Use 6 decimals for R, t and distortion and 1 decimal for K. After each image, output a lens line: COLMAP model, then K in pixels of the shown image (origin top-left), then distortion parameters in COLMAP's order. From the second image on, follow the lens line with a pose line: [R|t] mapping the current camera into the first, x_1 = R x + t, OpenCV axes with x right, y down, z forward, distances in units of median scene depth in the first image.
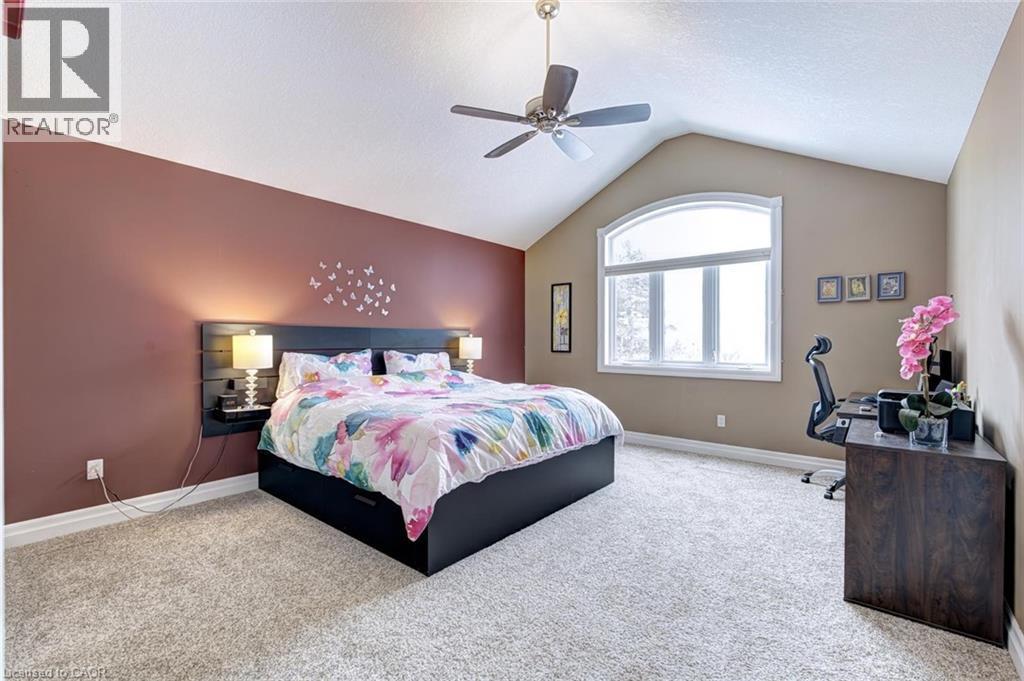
lens RADIAL K [[448.6, 0, 514.1], [0, 448.6, 339.4], [0, 0, 1]] dist [-0.000152, 0.000052]
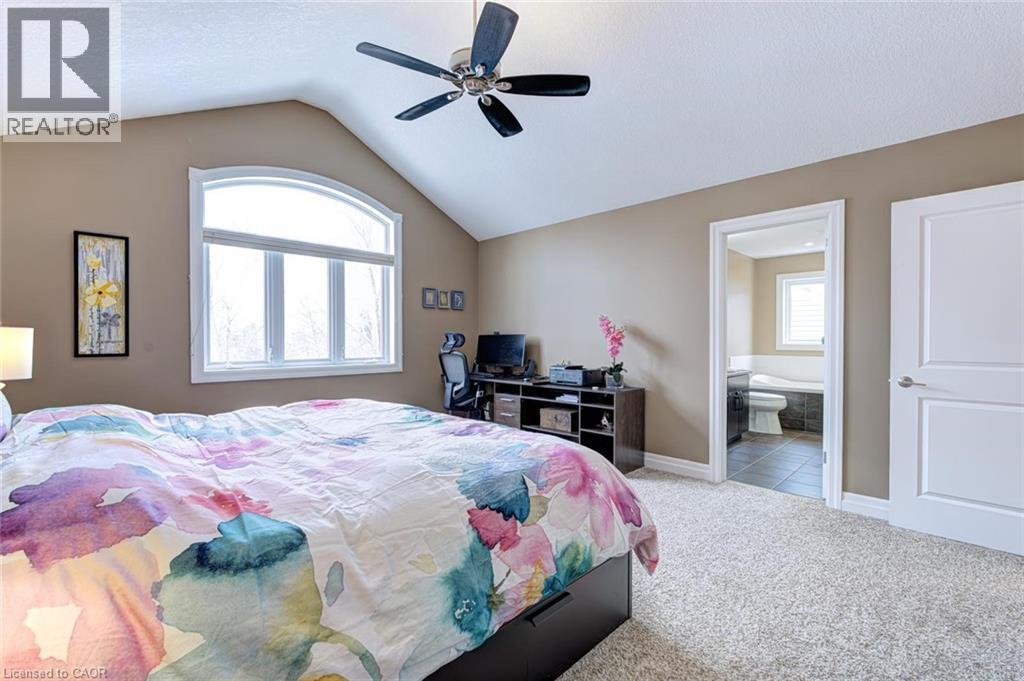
lens RADIAL K [[448.6, 0, 509.7], [0, 448.6, 341.4], [0, 0, 1]] dist [-0.000152, 0.000052]
pose [[0.101468, -0.010099, 0.994788, -0.477831], [-0.006113, 0.999923, 0.010774, 0.000715], [-0.994820, -0.007174, 0.101399, 0.519888]]
